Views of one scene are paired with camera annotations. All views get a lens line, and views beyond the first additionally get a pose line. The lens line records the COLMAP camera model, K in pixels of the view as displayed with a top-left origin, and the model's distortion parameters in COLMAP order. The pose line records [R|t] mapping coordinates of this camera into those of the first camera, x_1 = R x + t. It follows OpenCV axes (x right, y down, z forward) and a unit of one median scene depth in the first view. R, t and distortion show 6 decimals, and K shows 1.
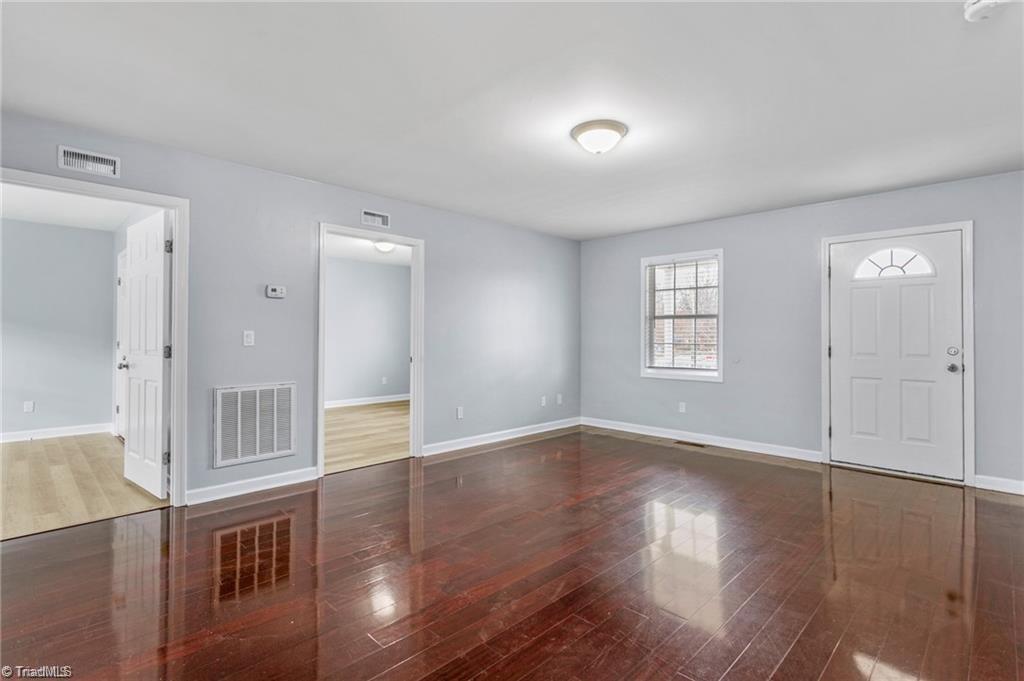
lens RADIAL K [[495.8, 0, 519.8], [0, 495.8, 315.0], [0, 0, 1]] dist [0.001141, 0.000253]
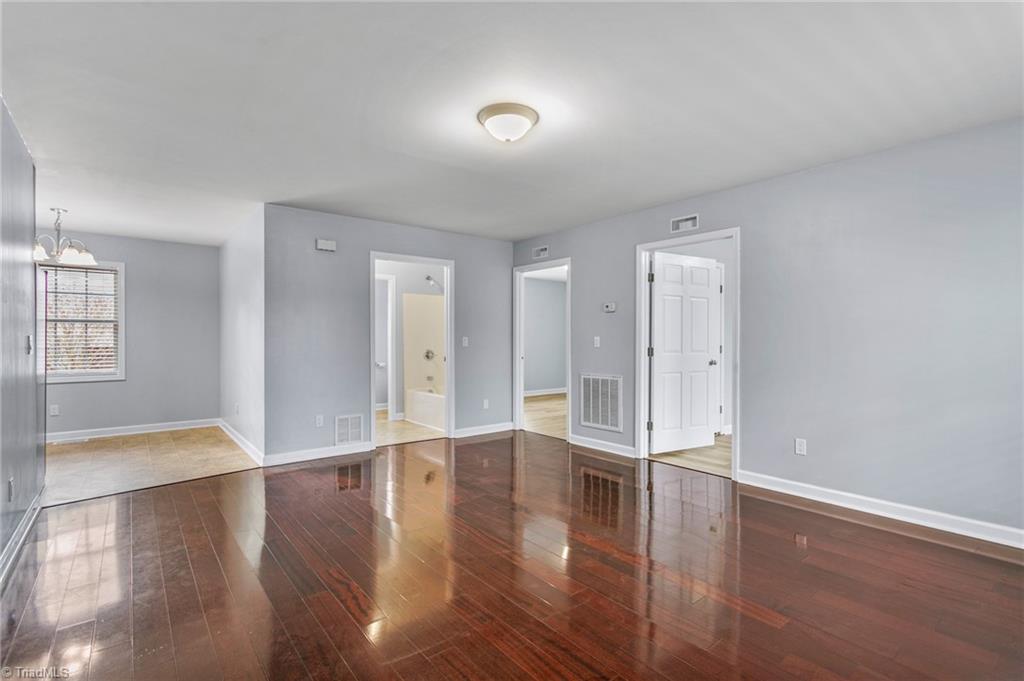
lens RADIAL K [[497.7, 0, 512.0], [0, 497.7, 340.5], [0, 0, 1]] dist [0.000551, 0.000046]
pose [[-0.120014, -0.000615, -0.992772, 0.904012], [0.034539, 0.999392, -0.004795, 0.041159], [0.992171, -0.034865, -0.119920, 0.928702]]
